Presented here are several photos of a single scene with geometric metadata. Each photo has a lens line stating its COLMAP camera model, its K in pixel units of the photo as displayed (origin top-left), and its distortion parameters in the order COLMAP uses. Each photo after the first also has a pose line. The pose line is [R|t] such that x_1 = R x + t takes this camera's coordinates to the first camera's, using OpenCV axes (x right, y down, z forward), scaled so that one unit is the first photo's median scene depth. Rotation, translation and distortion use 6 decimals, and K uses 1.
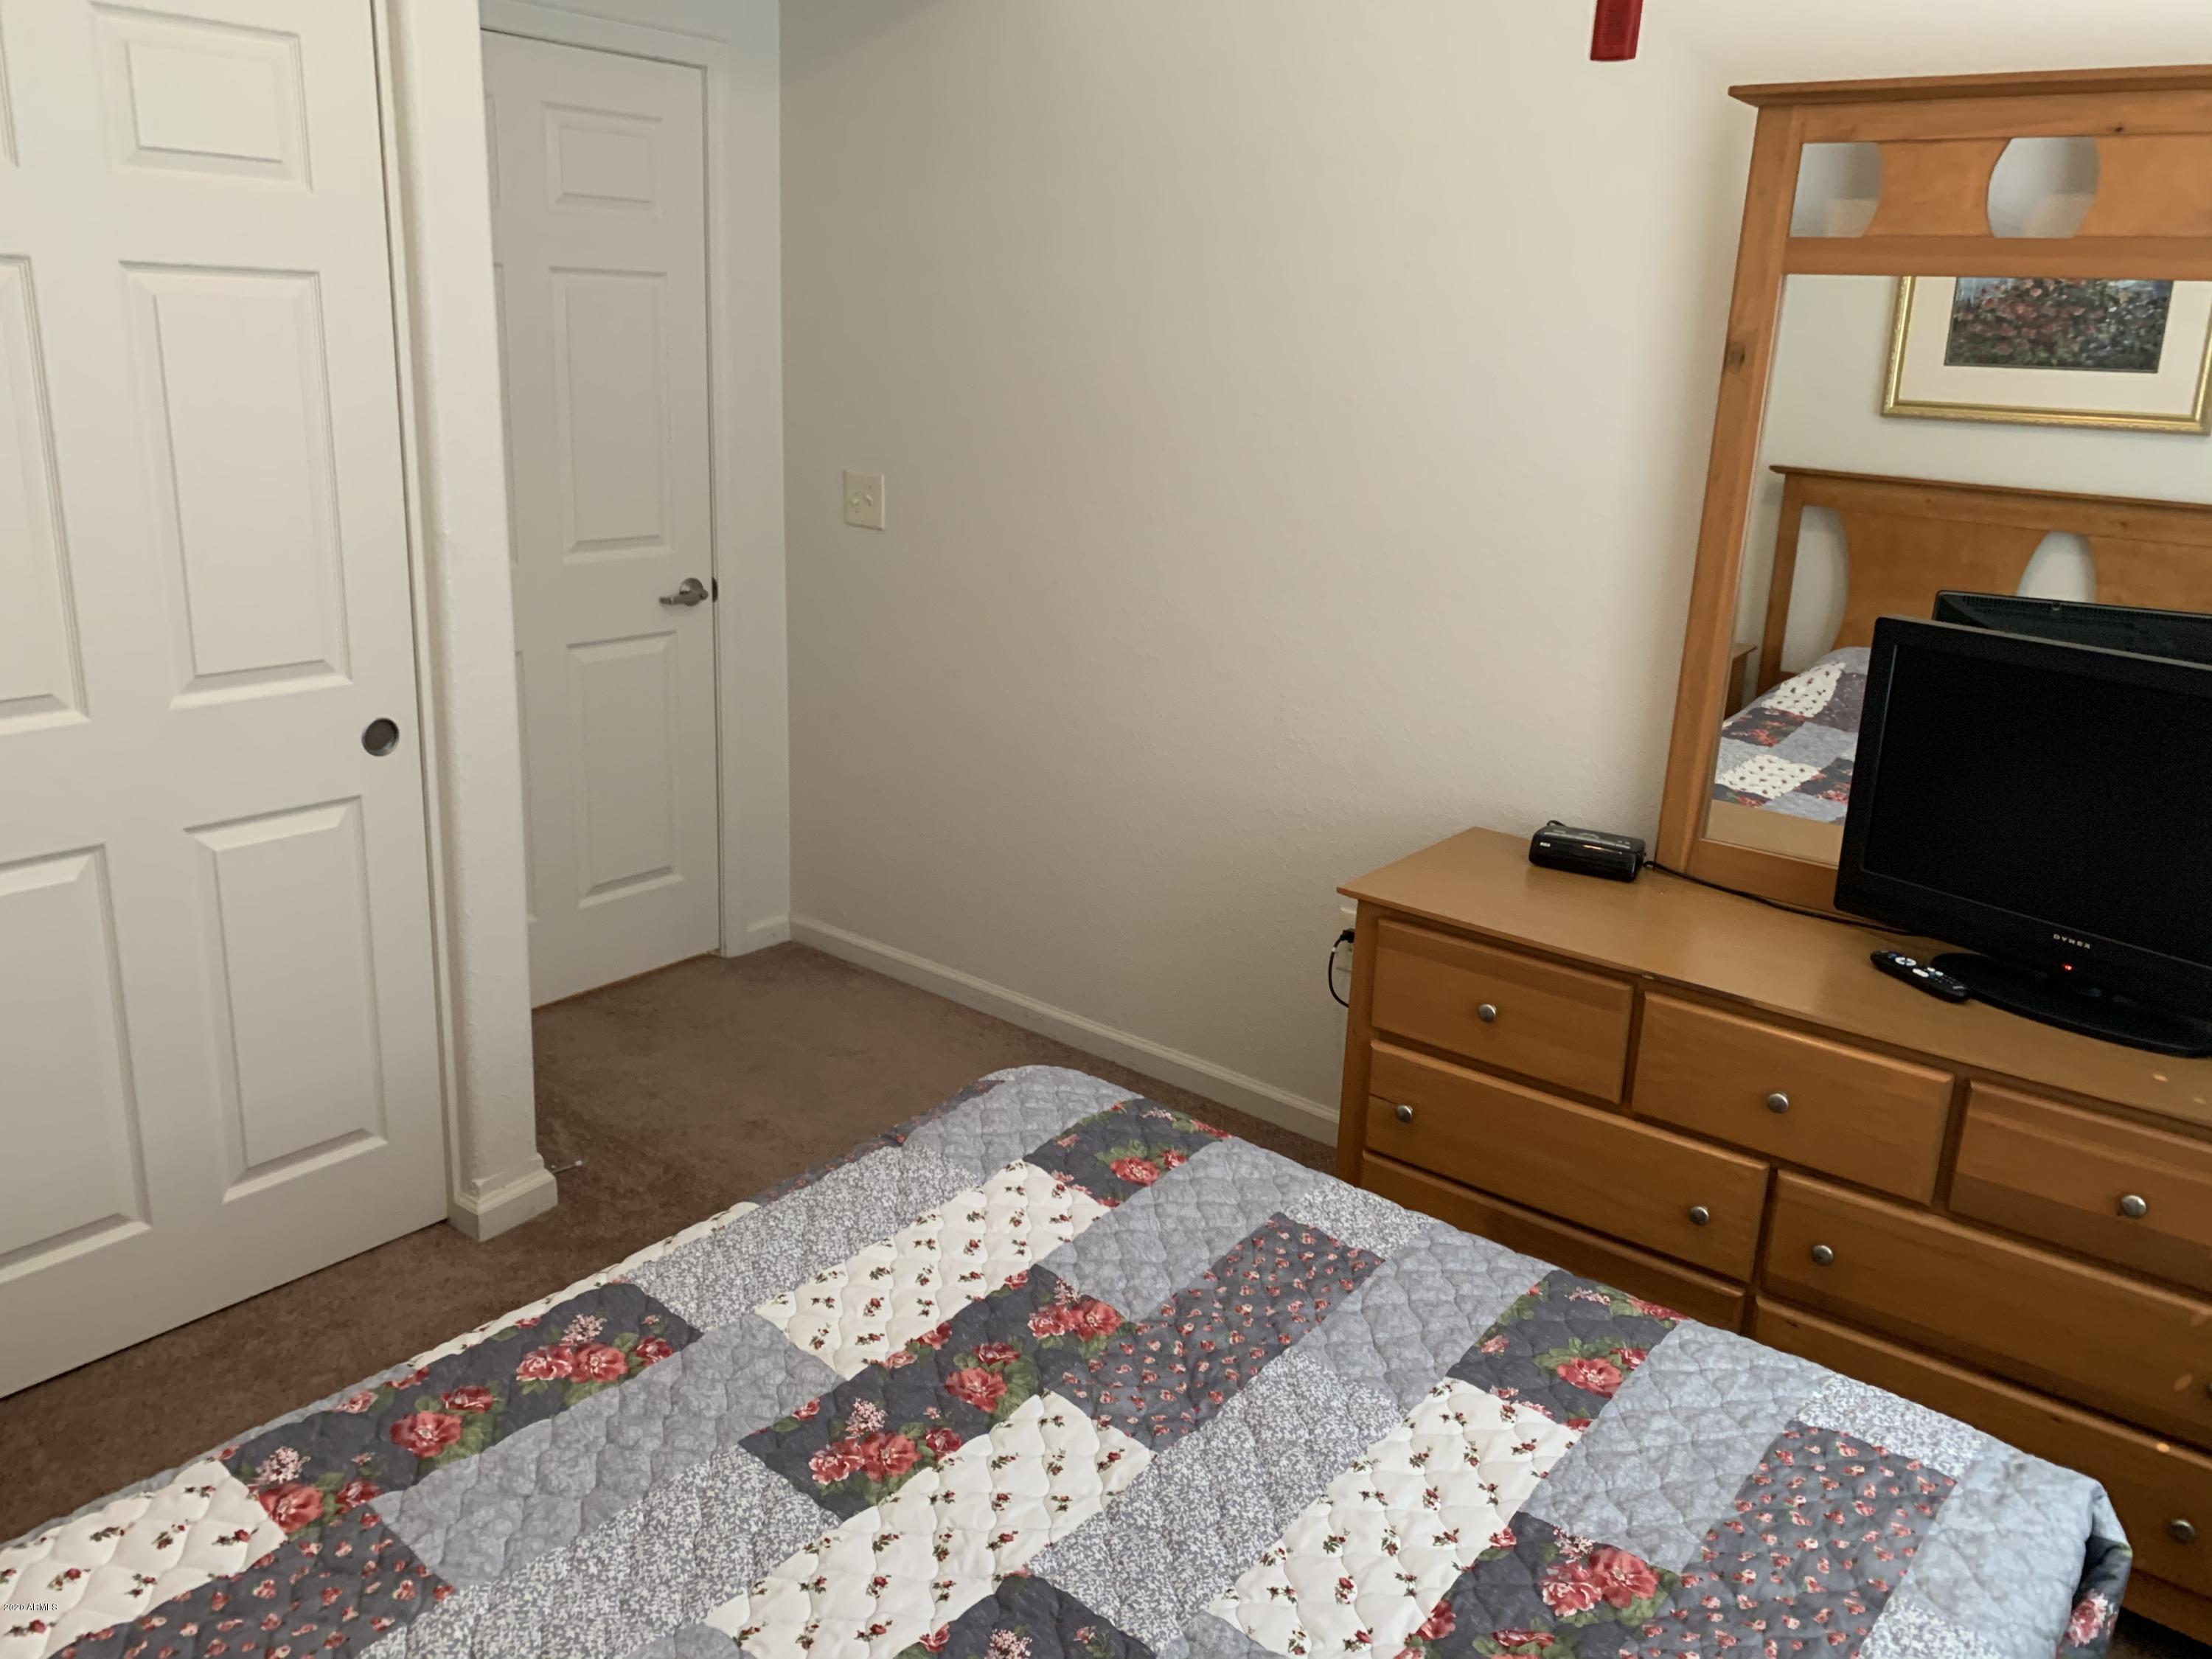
lens RADIAL K [[1720.6, 0, 1103.6], [0, 1720.6, 826.3], [0, 0, 1]] dist [0.008115, 0.002271]
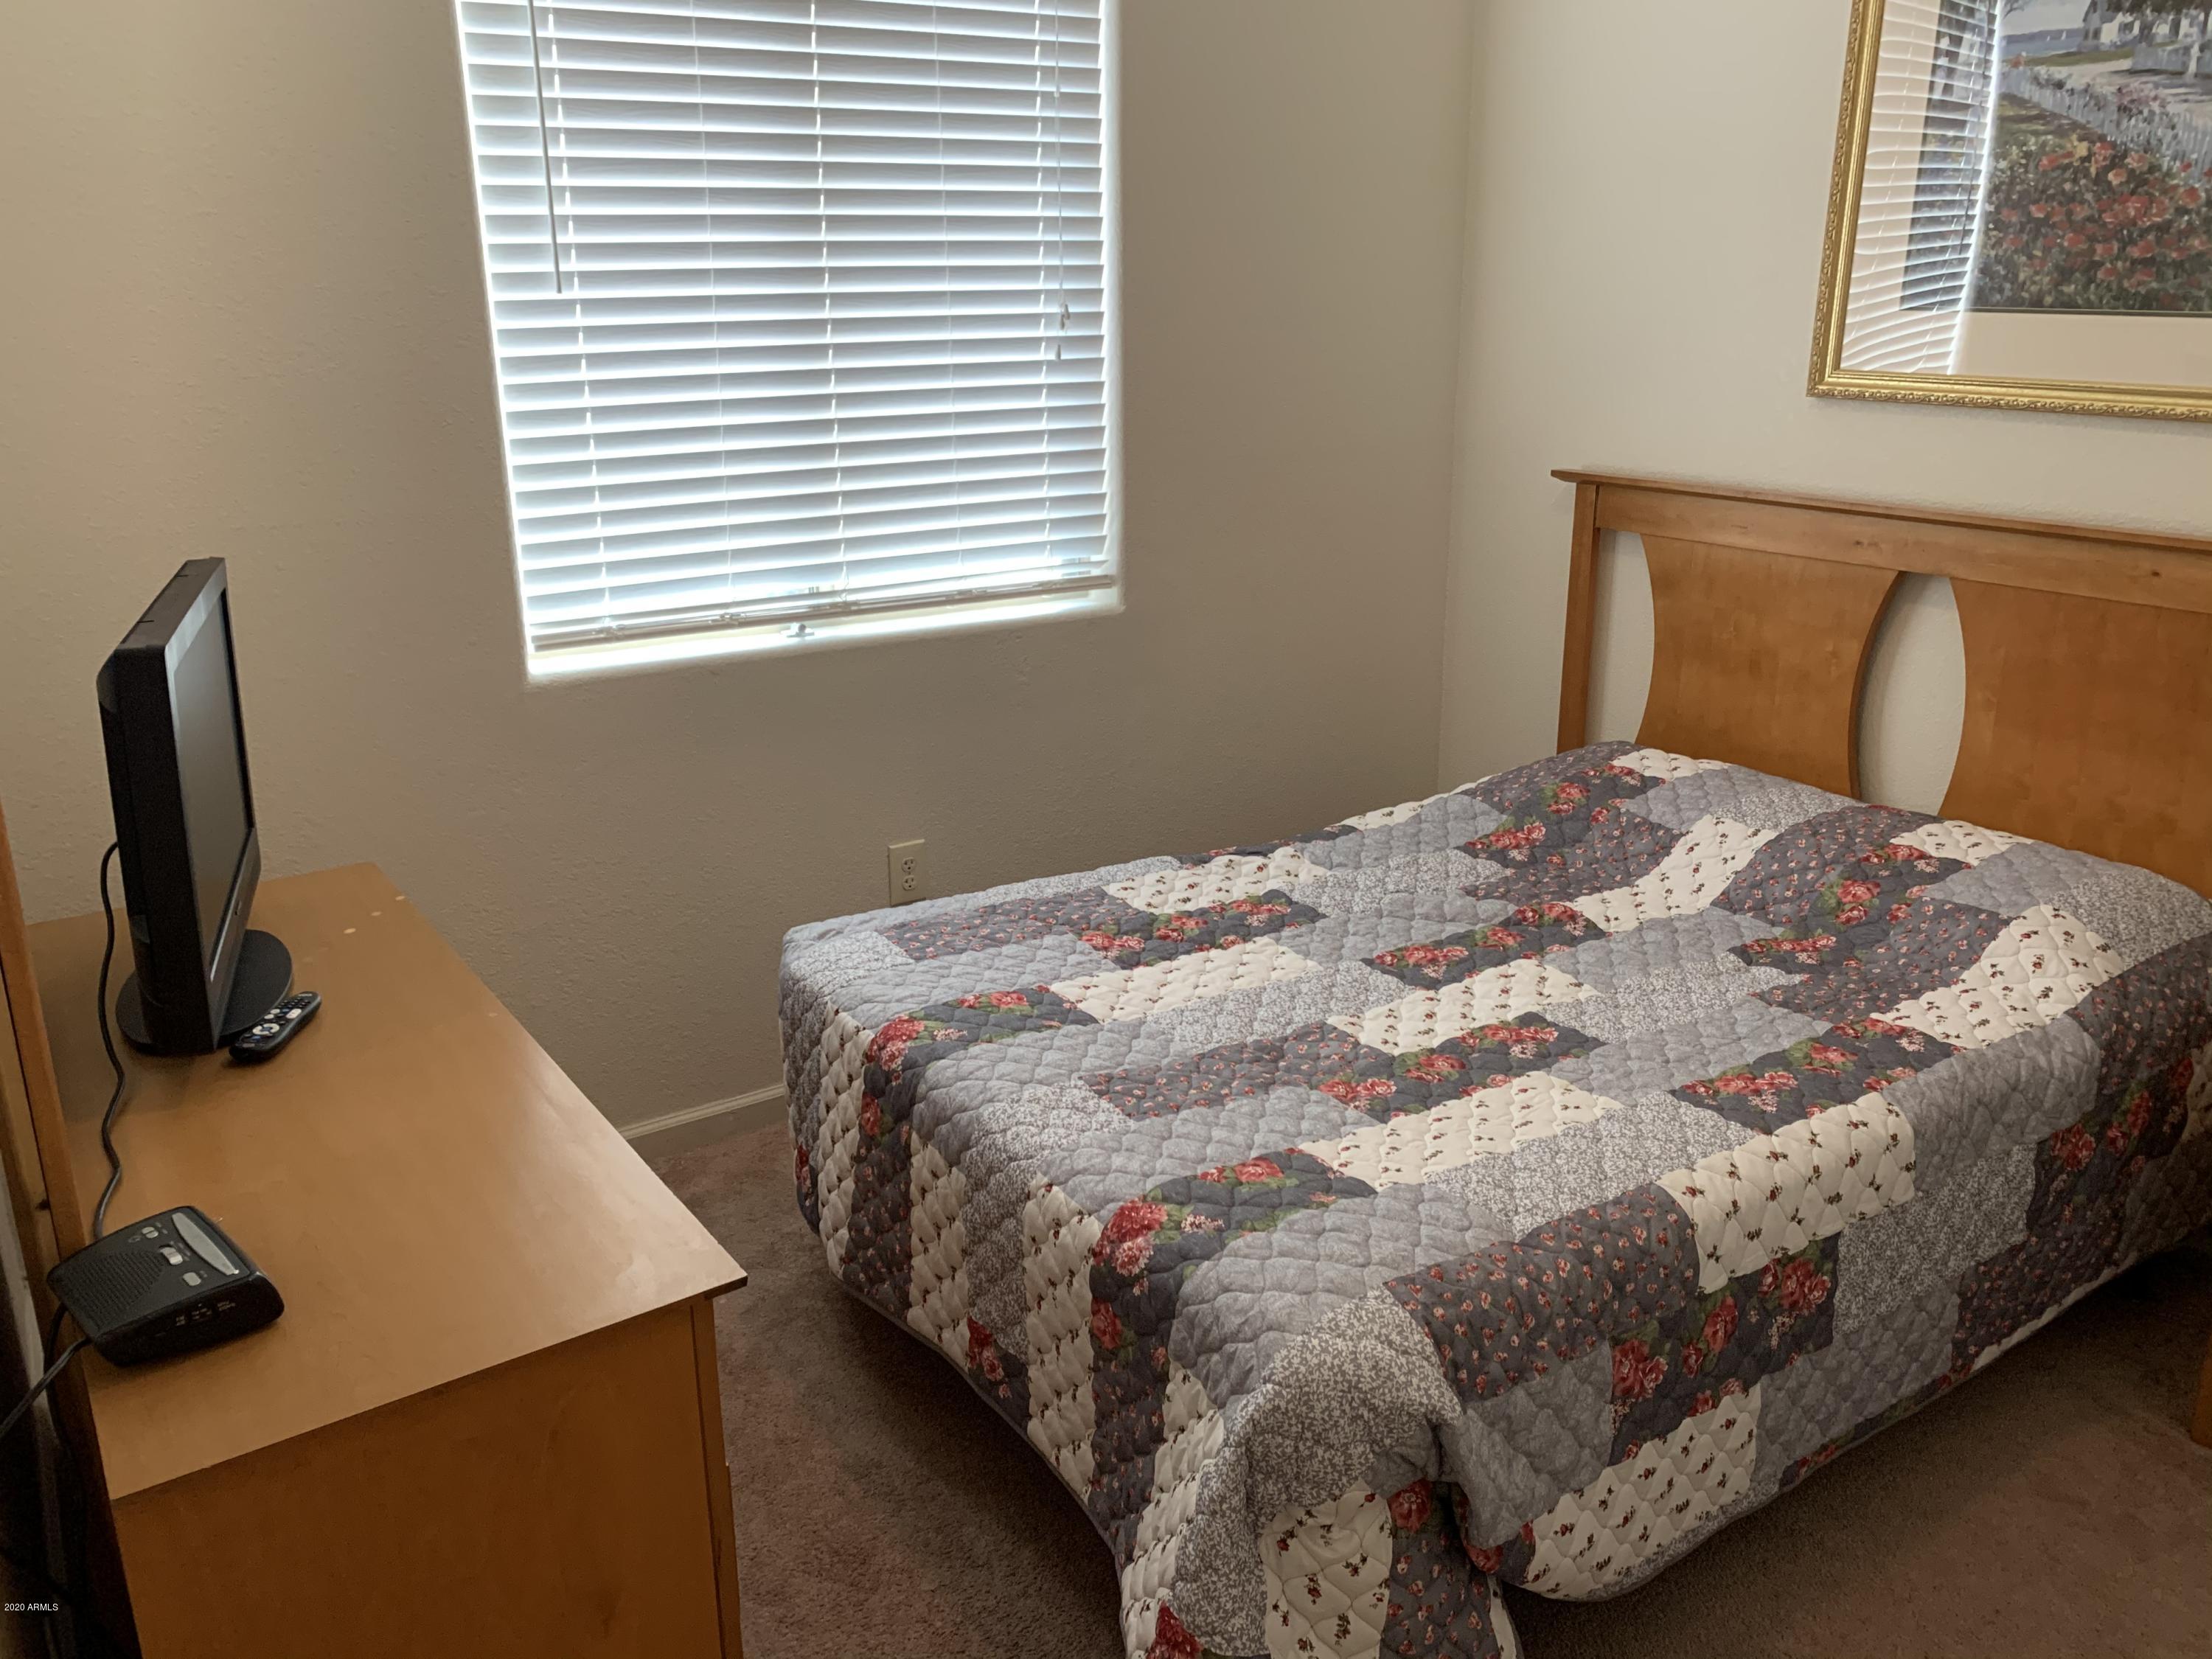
lens RADIAL K [[1720.6, 0, 1101.2], [0, 1720.6, 825.2], [0, 0, 1]] dist [0.008115, 0.002271]
pose [[-0.955162, -0.117857, 0.271615, -0.169695], [0.056305, 0.828318, 0.557421, -0.620312], [-0.290680, 0.547721, -0.784543, 2.111032]]
